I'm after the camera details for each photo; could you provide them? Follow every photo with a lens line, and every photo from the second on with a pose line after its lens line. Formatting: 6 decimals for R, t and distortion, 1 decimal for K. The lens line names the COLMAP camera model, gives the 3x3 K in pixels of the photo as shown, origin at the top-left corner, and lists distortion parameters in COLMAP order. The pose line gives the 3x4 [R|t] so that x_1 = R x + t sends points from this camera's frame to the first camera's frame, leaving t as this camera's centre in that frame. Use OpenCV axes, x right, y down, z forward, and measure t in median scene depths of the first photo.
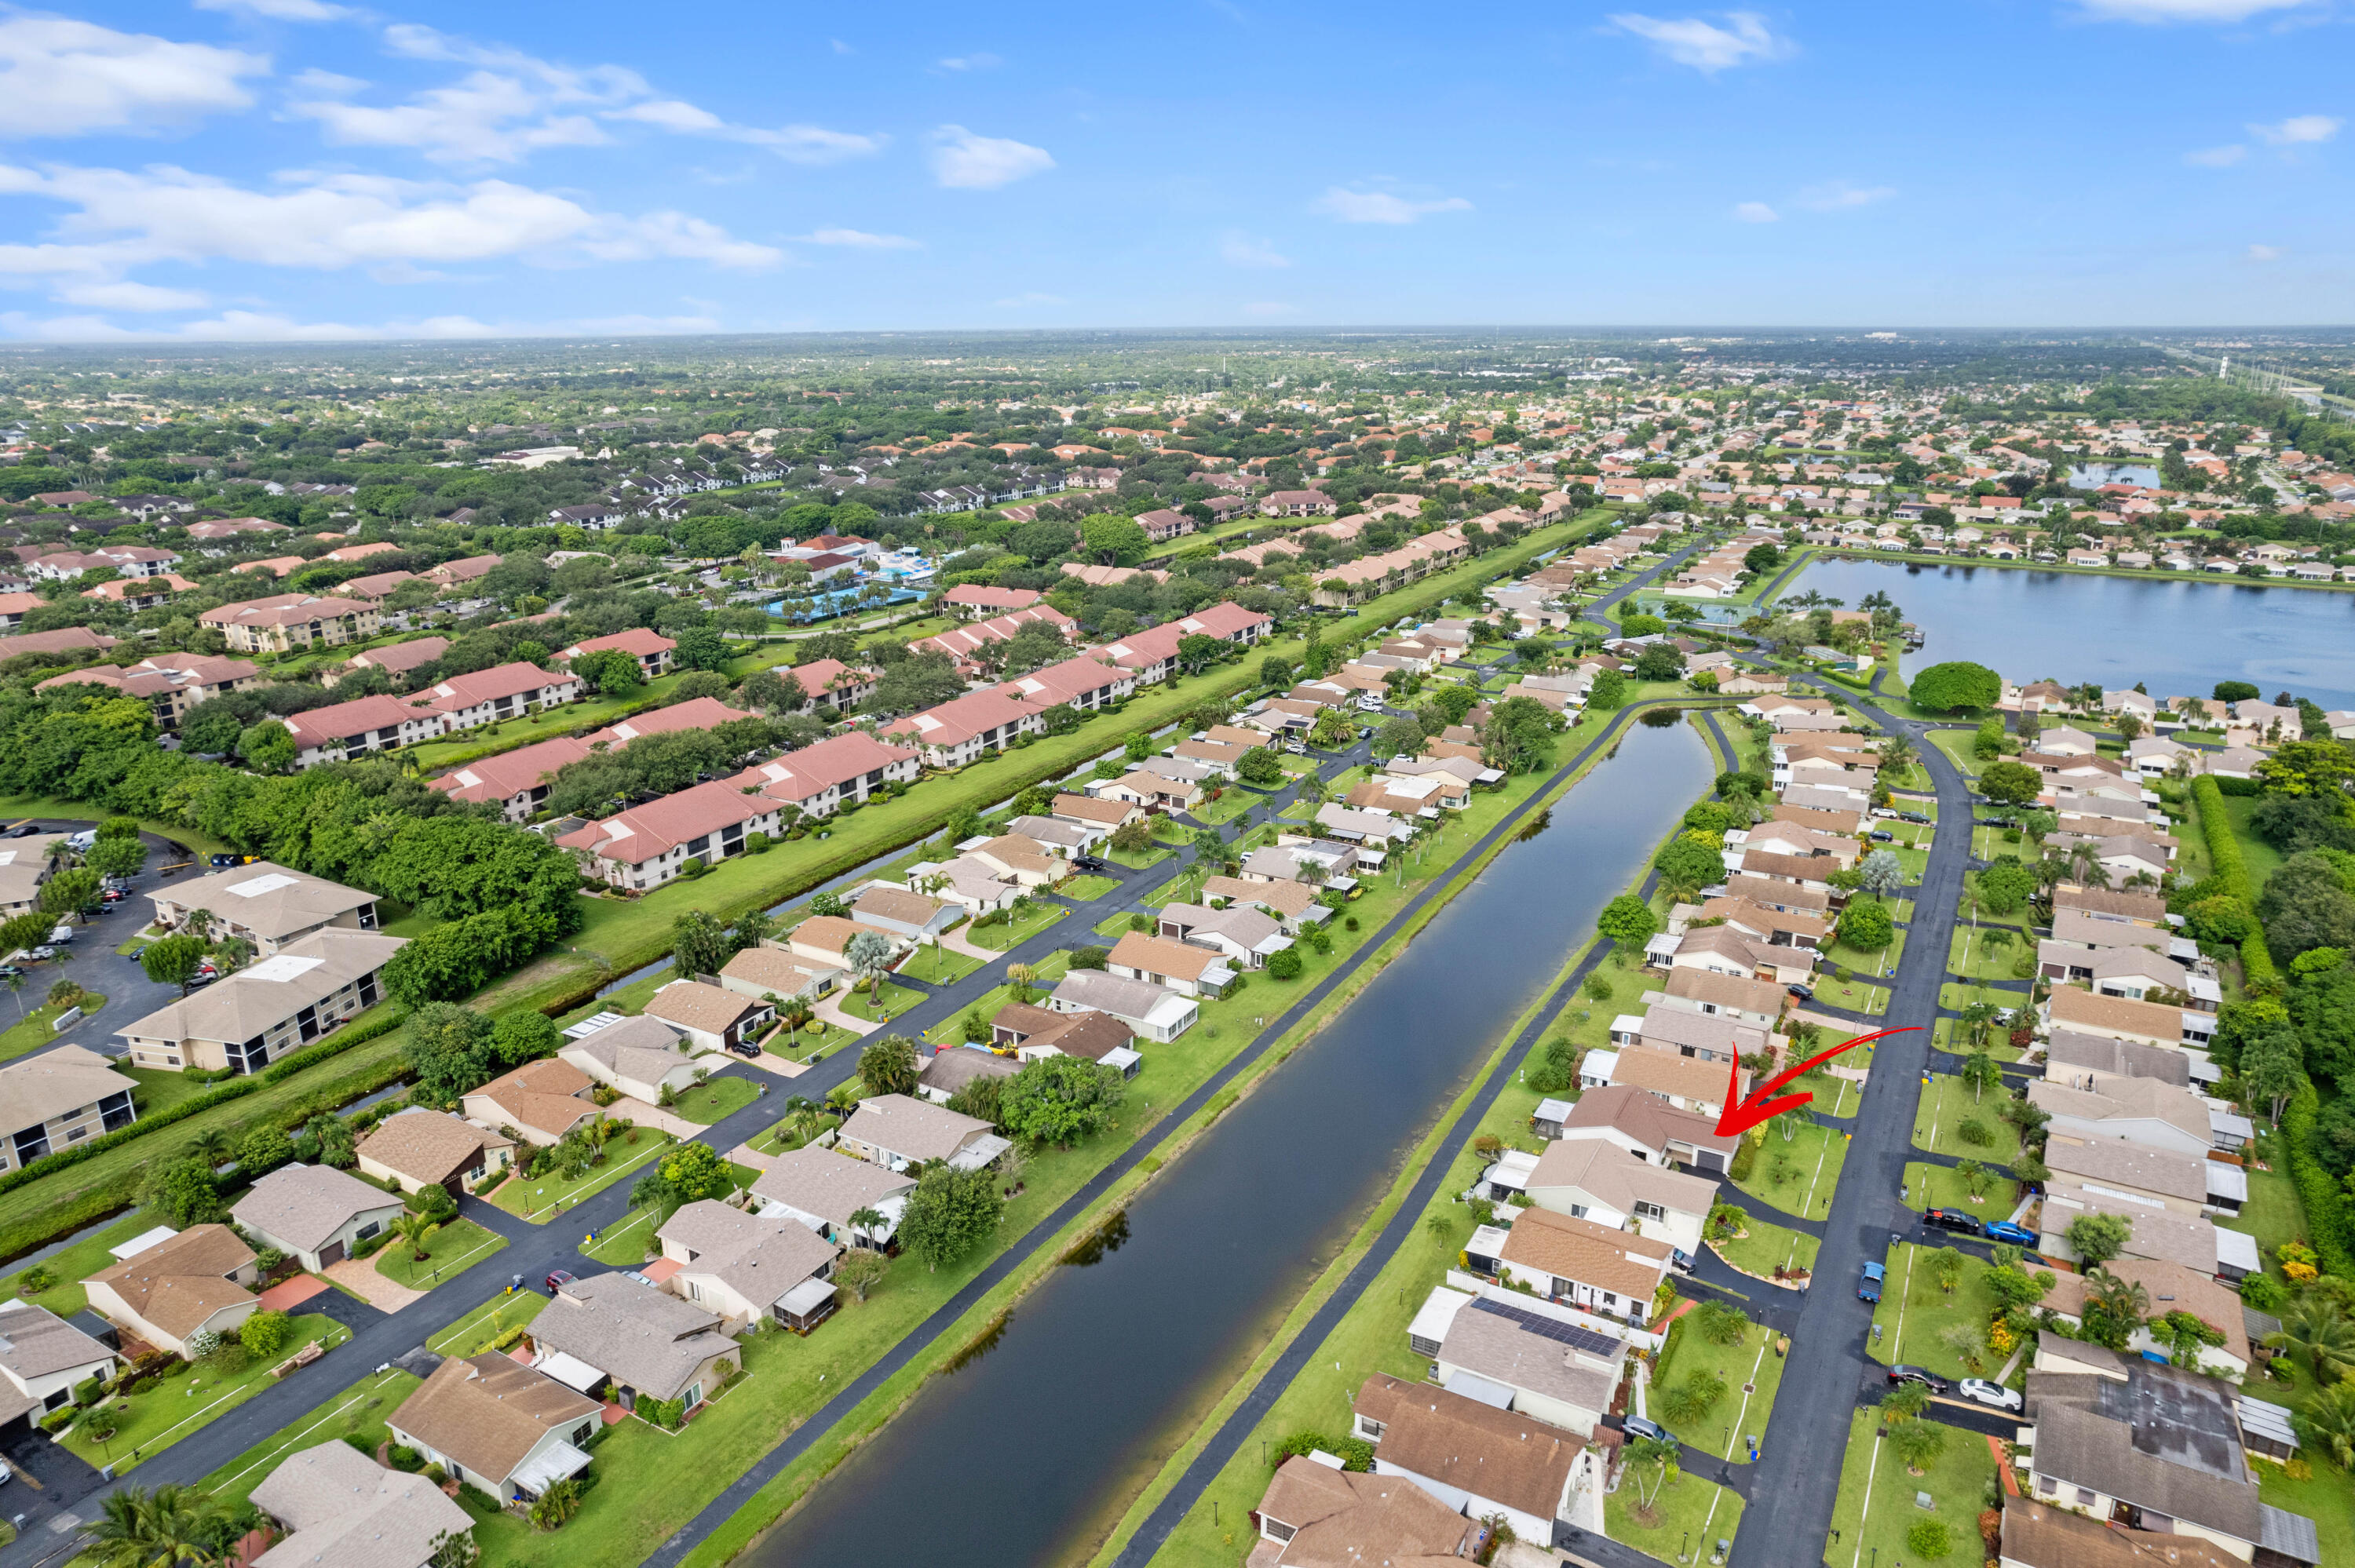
lens RADIAL K [[1488.3, 0, 1179.8], [0, 1488.3, 823.8], [0, 0, 1]] dist [-0.072575, 0.059420]
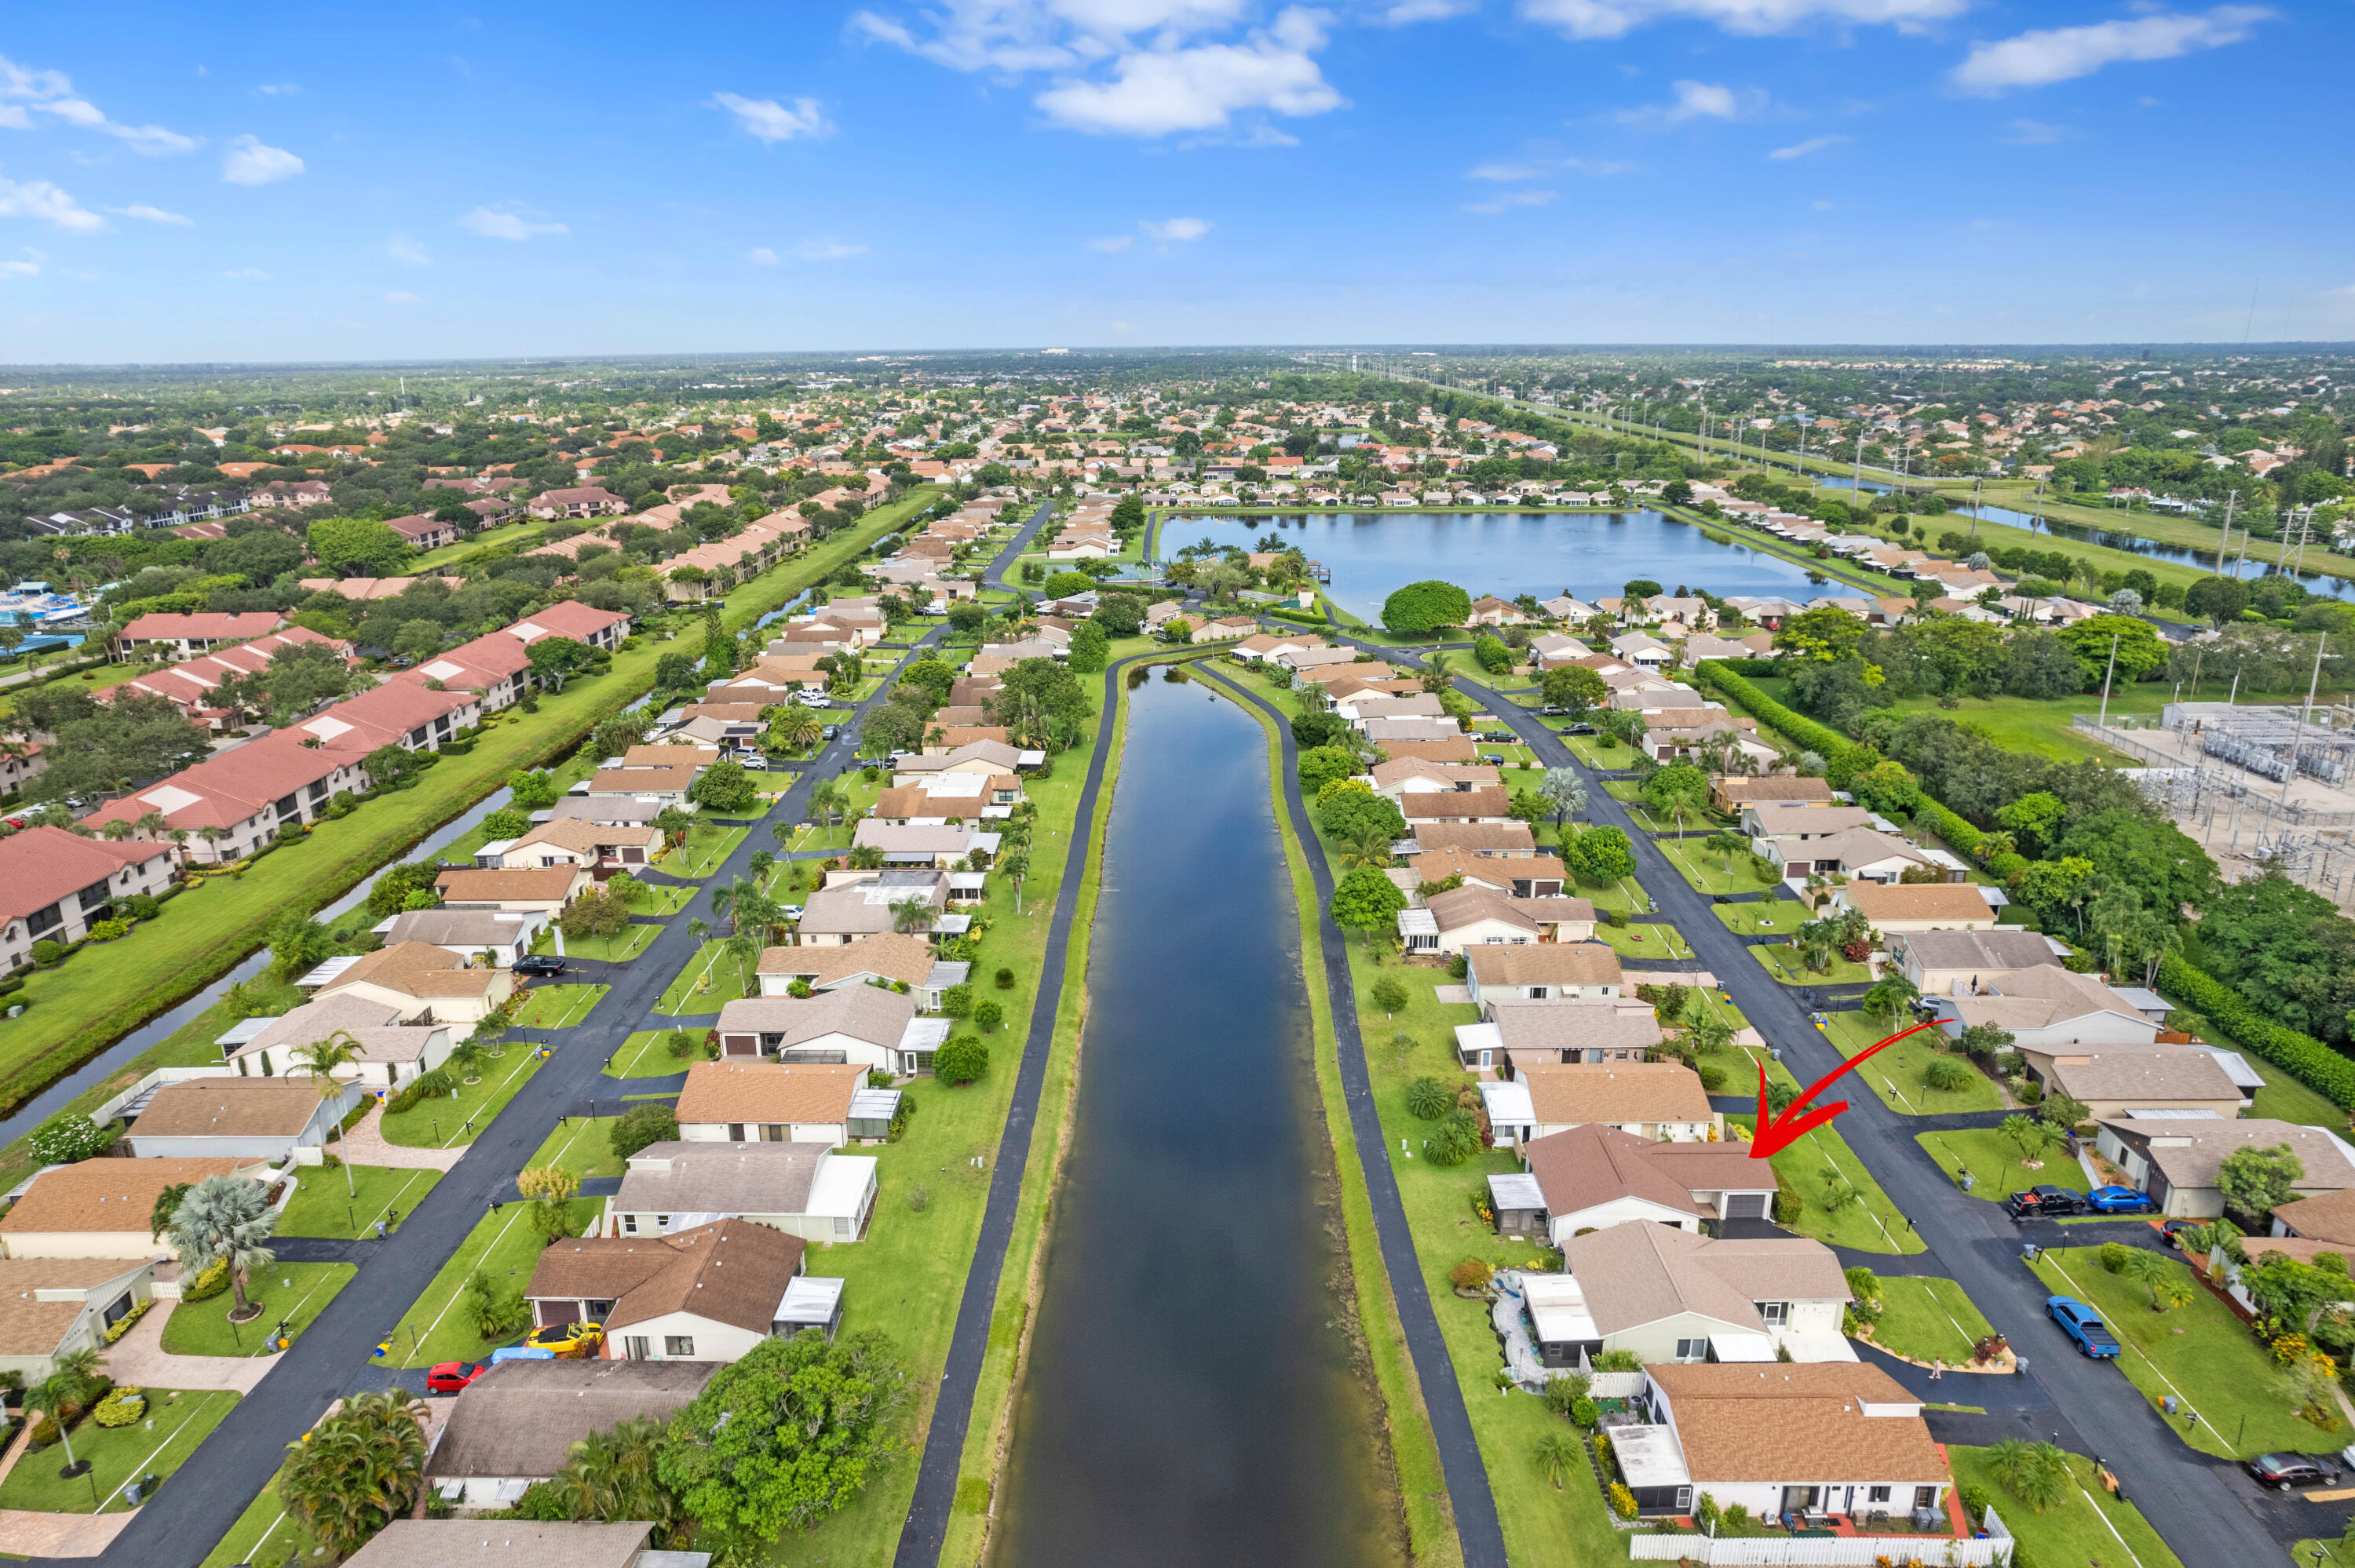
lens RADIAL K [[1488.3, 0, 1179.8], [0, 1488.3, 823.8], [0, 0, 1]] dist [-0.072575, 0.059420]
pose [[0.871692, -0.152055, 0.465868, -0.092250], [0.159406, 0.986925, 0.023857, -0.004541], [-0.463404, 0.053466, 0.884533, 0.275886]]
